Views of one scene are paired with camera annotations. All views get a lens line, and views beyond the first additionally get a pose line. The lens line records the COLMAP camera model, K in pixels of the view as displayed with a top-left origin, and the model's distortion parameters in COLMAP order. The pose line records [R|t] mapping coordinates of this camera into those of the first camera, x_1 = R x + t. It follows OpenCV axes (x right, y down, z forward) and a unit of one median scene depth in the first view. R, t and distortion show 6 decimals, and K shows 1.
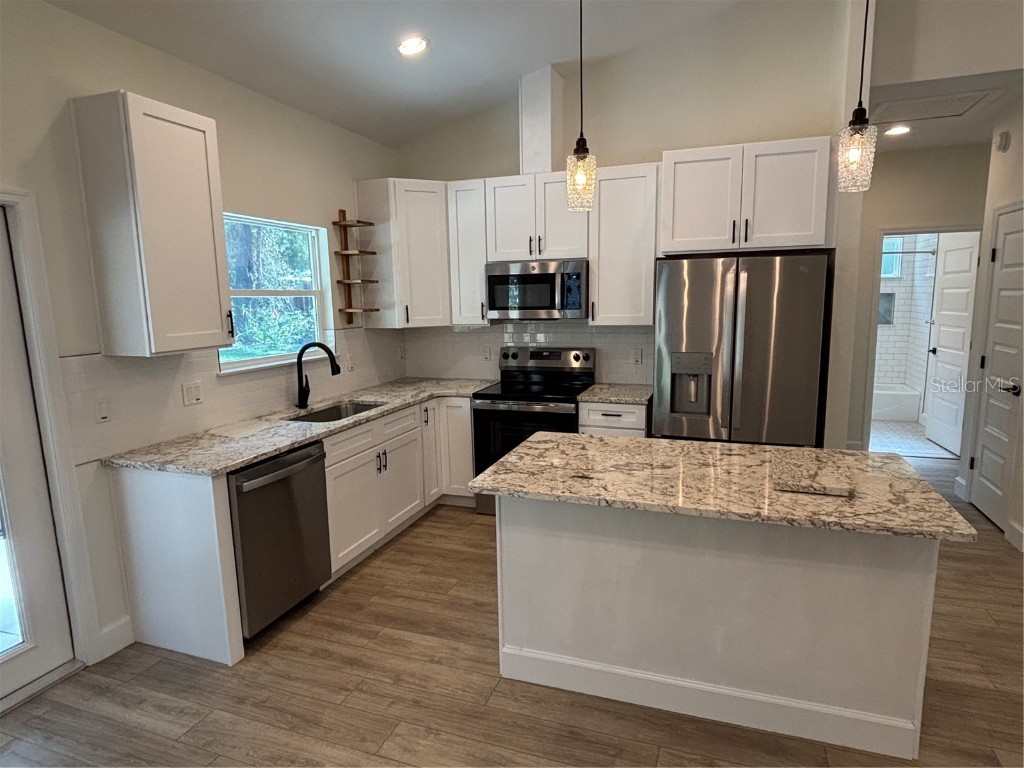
lens RADIAL K [[593.1, 0, 510.9], [0, 593.1, 387.7], [0, 0, 1]] dist [-0.000462, -0.012154]
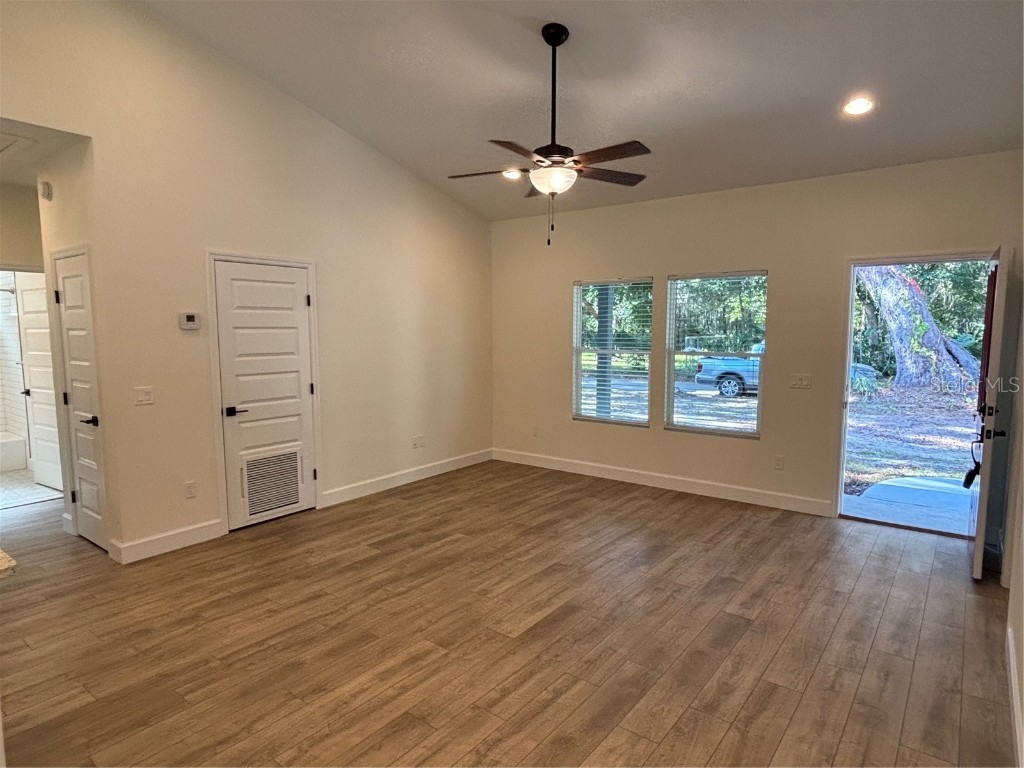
lens RADIAL K [[591.6, 0, 514.6], [0, 591.6, 387.0], [0, 0, 1]] dist [0.034789, -0.037552]
pose [[0.303931, -0.077334, 0.949550, 0.046000], [0.144756, 0.988876, 0.034203, 0.015069], [-0.941632, 0.127058, 0.311745, -0.076529]]
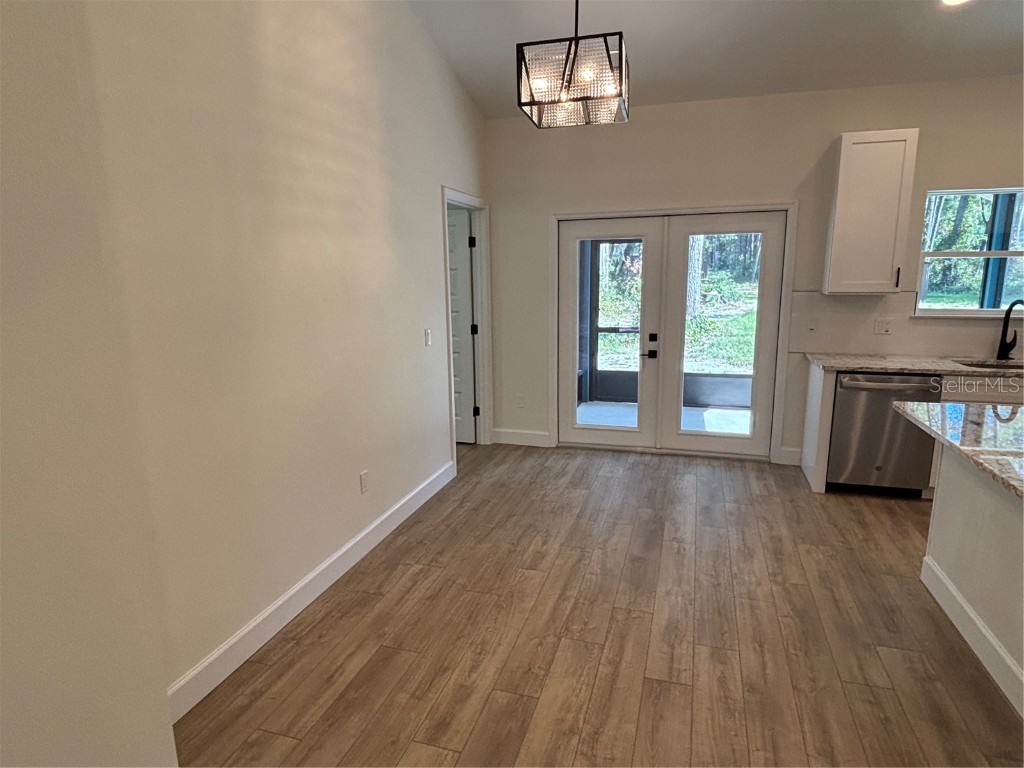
lens RADIAL K [[593.1, 0, 510.9], [0, 593.1, 387.7], [0, 0, 1]] dist [-0.000462, -0.012154]
pose [[0.047480, 0.215568, -0.975334, 0.701472], [-0.145769, 0.967477, 0.206736, -0.009141], [0.988179, 0.132357, 0.077359, 0.023998]]
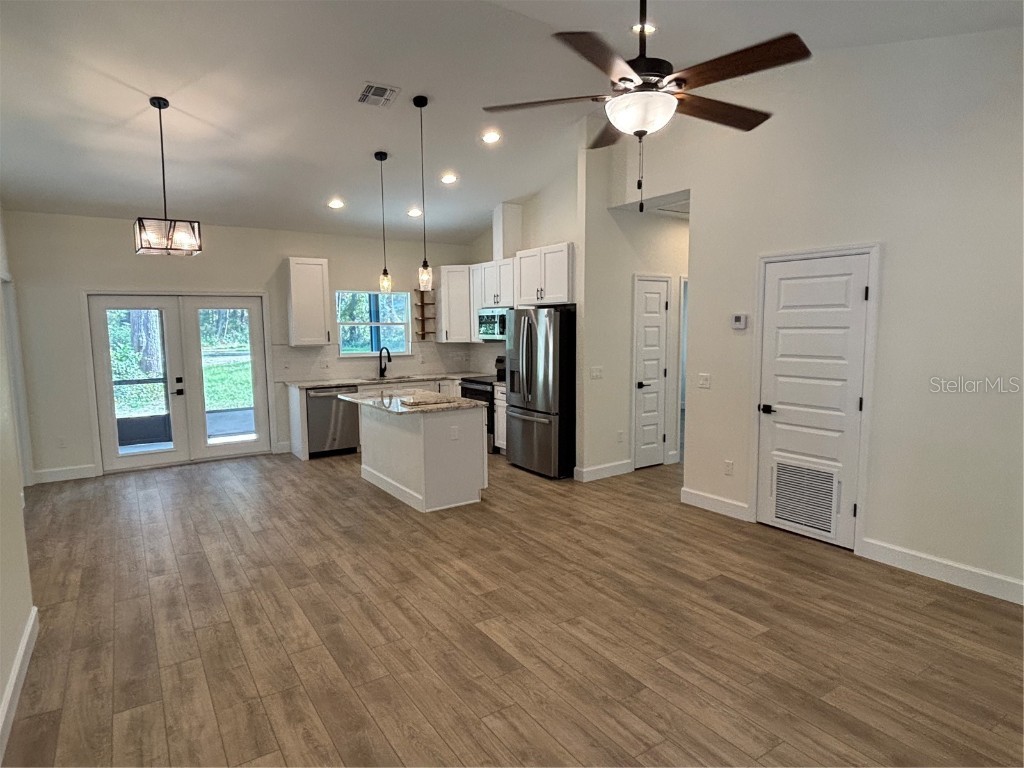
lens RADIAL K [[591.6, 0, 514.6], [0, 591.6, 387.0], [0, 0, 1]] dist [0.034789, -0.037552]
pose [[0.806726, 0.077214, -0.585860, 1.343192], [-0.100538, 0.994906, -0.007316, 0.038998], [0.582311, 0.064804, 0.810379, -0.476212]]
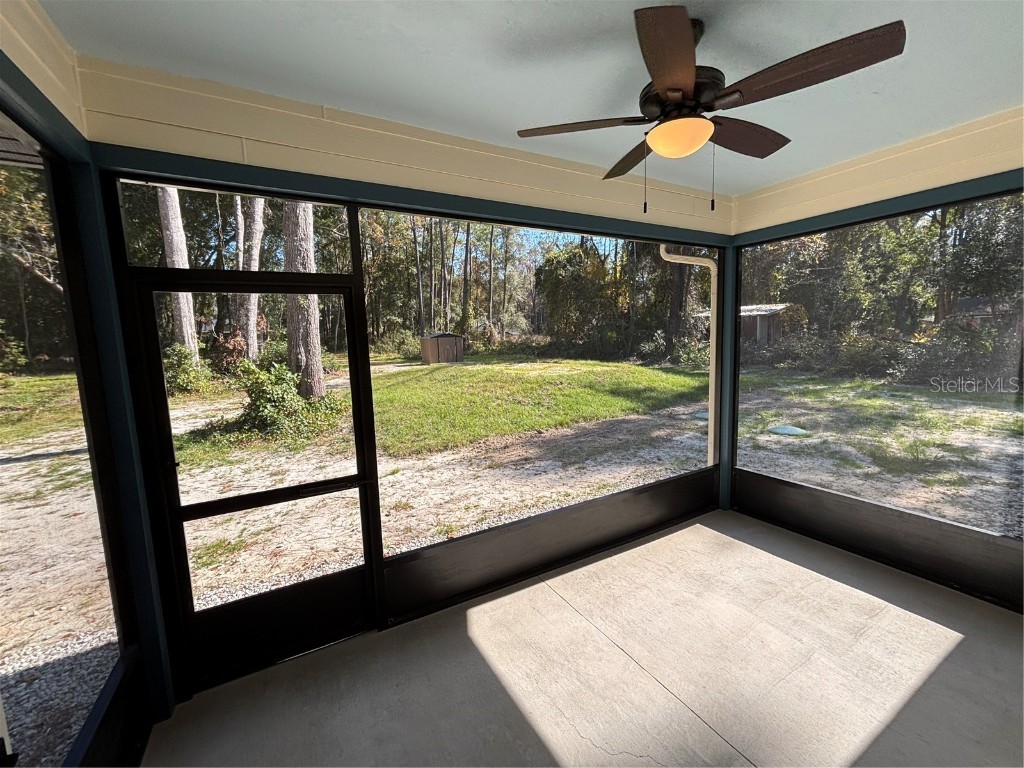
lens RADIAL K [[409.6, 0, 512.0], [0, 409.6, 384.0], [0, 0, 1]] dist [-0.000069, 0.000025]
pose [[0.757186, 0.078174, -0.648504, -0.617916], [-0.090771, 0.995773, 0.014052, -0.044330], [0.646861, 0.048225, 0.761081, 0.306469]]
